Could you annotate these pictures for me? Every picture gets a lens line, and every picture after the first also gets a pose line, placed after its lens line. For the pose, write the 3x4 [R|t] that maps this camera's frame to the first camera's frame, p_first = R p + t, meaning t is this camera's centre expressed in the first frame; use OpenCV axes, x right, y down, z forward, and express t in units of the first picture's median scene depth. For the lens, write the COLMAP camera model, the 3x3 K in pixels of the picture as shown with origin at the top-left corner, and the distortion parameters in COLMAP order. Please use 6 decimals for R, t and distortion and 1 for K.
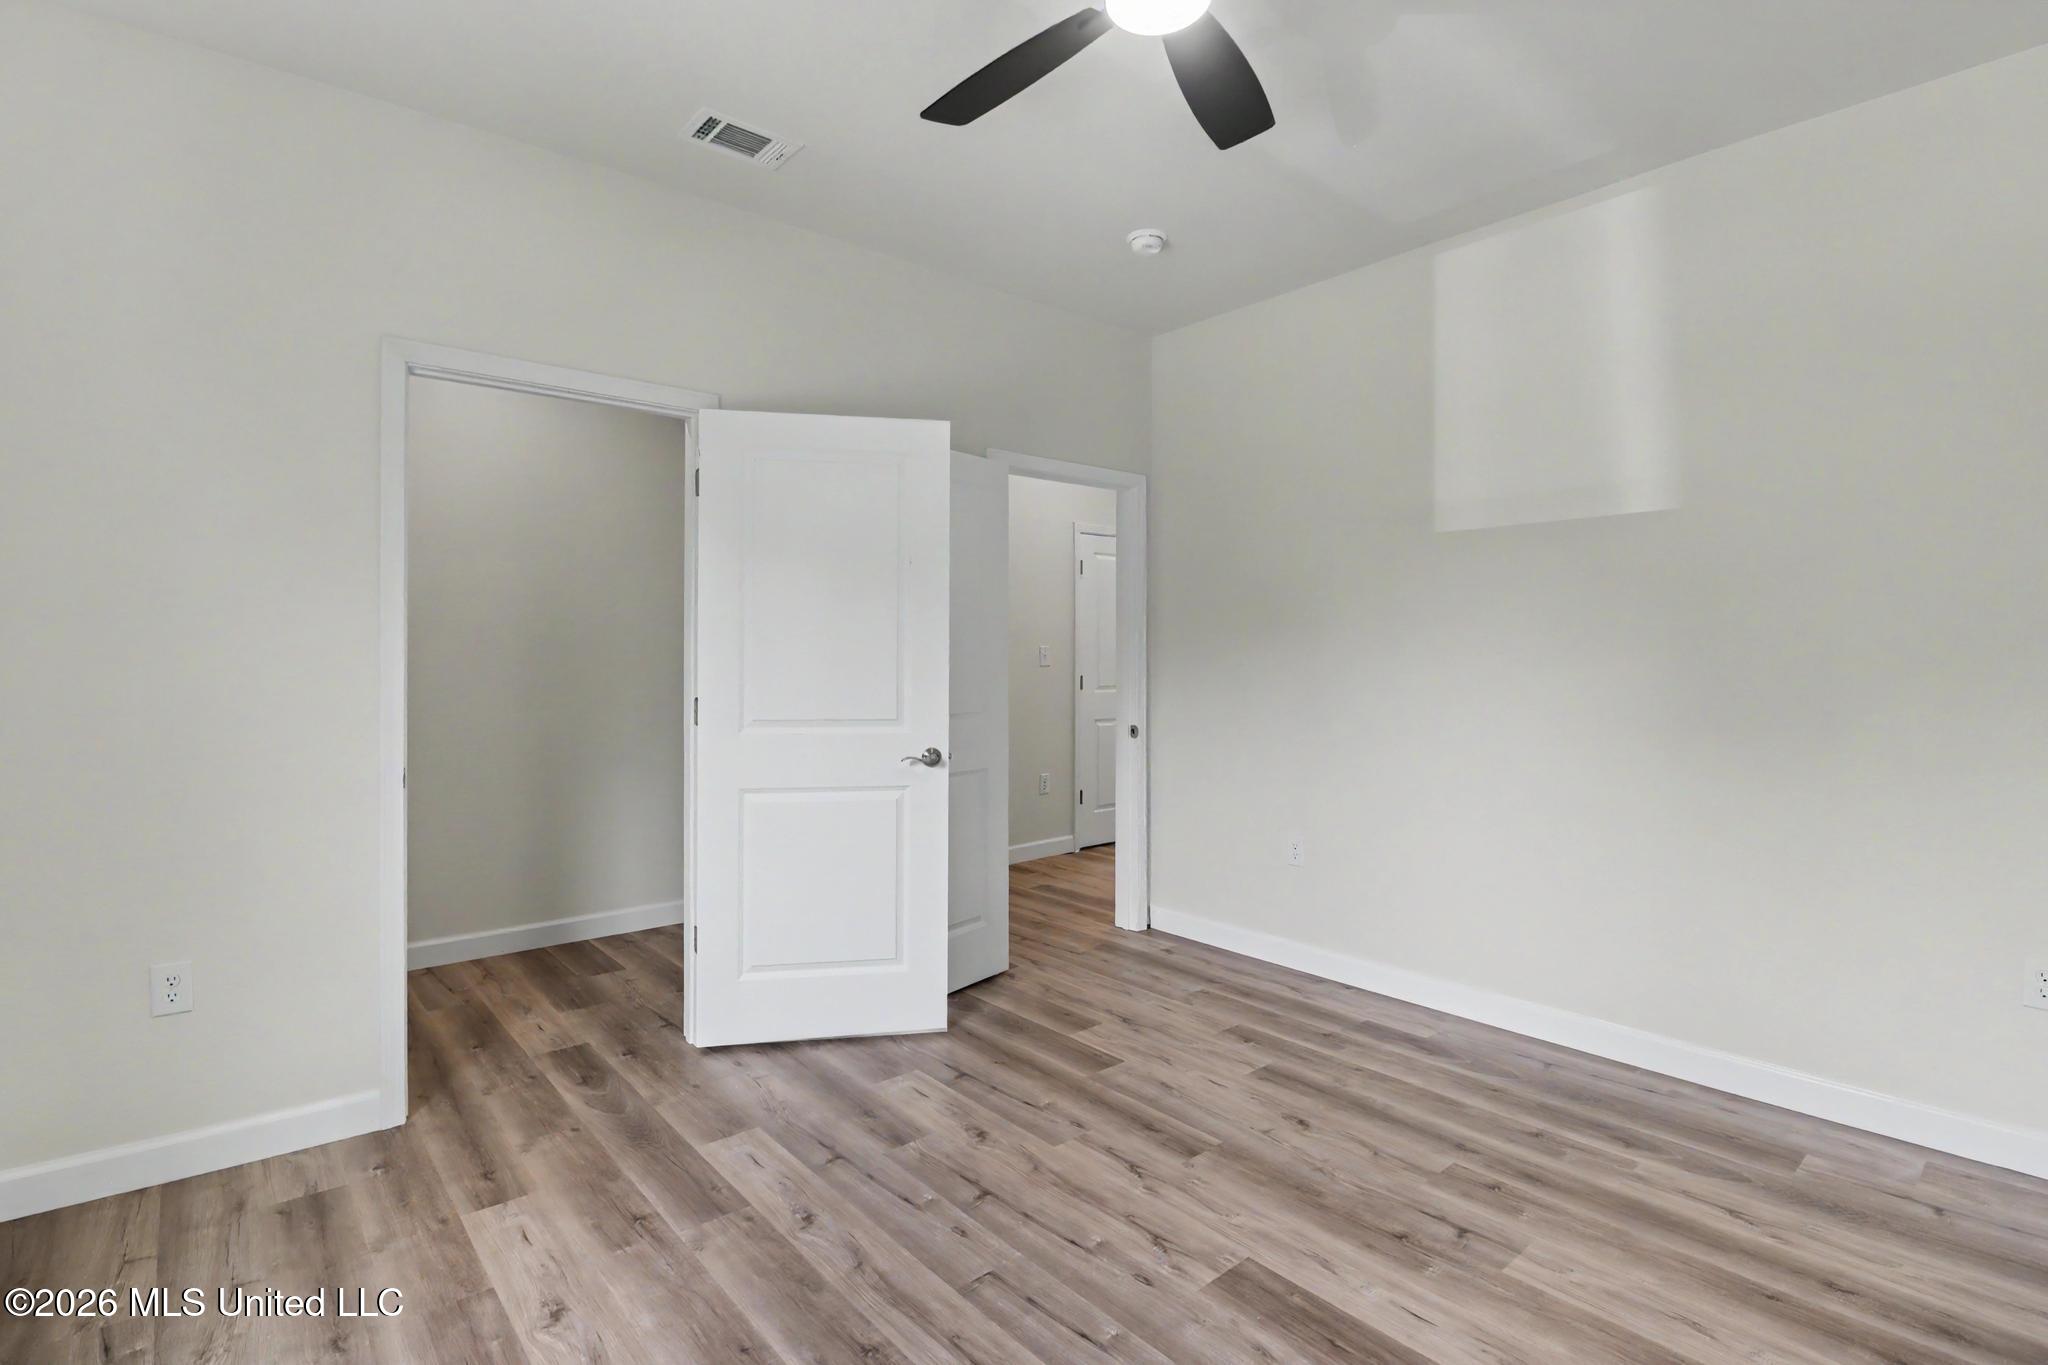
lens RADIAL K [[968.9, 0, 1022.1], [0, 968.9, 676.1], [0, 0, 1]] dist [-0.021136, -0.003531]
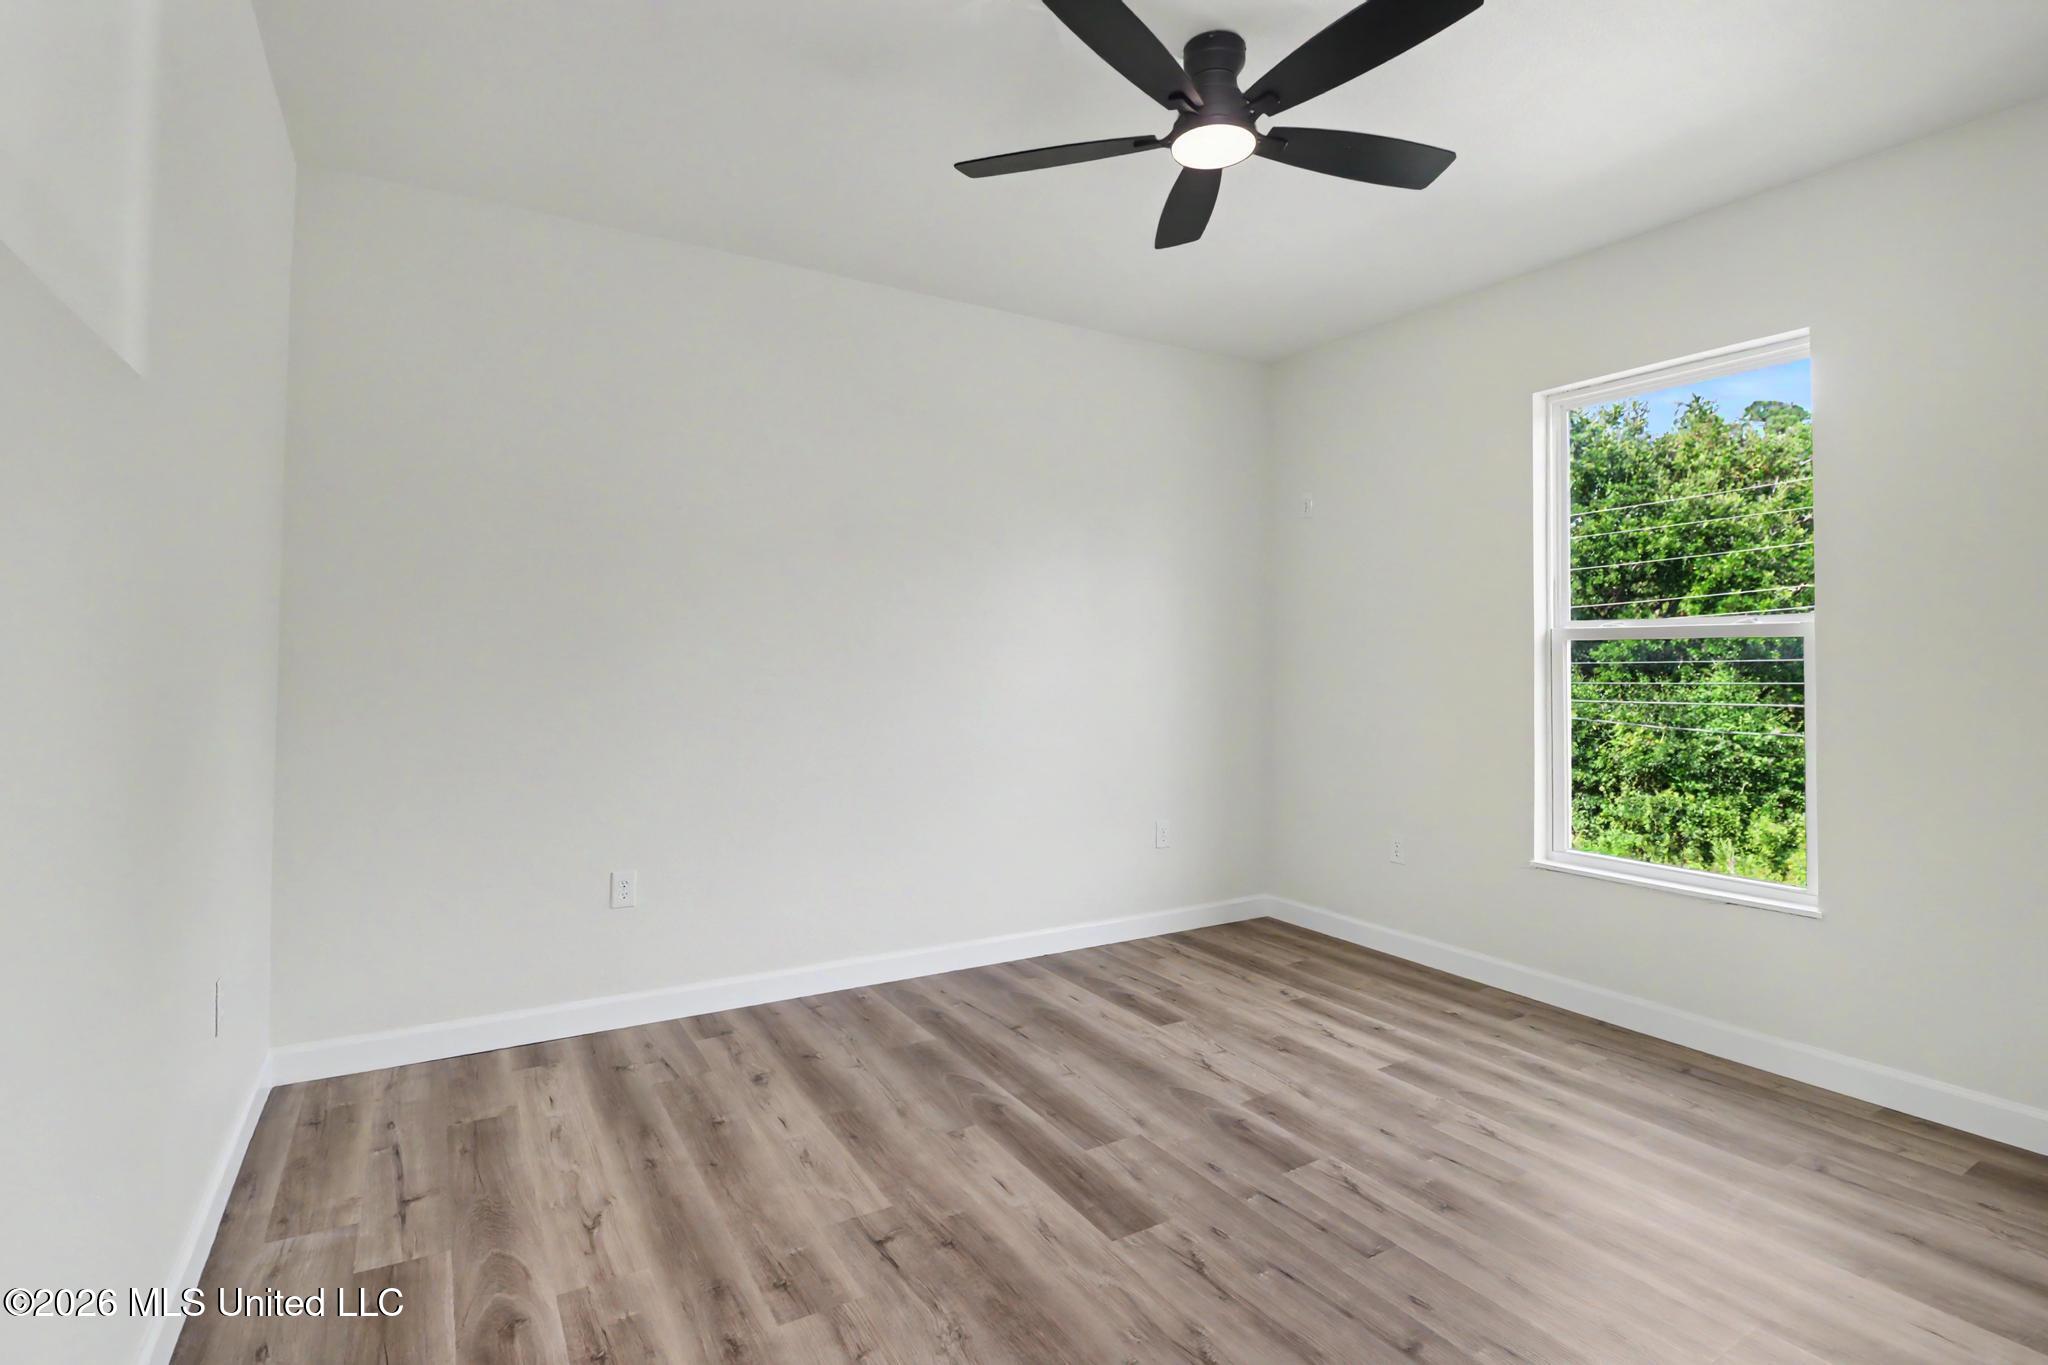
lens RADIAL K [[968.9, 0, 1025.1], [0, 968.9, 674.9], [0, 0, 1]] dist [-0.021136, -0.003531]
pose [[-0.986256, -0.006290, 0.165105, 0.157194], [0.000281, 0.999210, 0.039744, -0.042063], [-0.165225, 0.039244, -0.985475, 1.947340]]
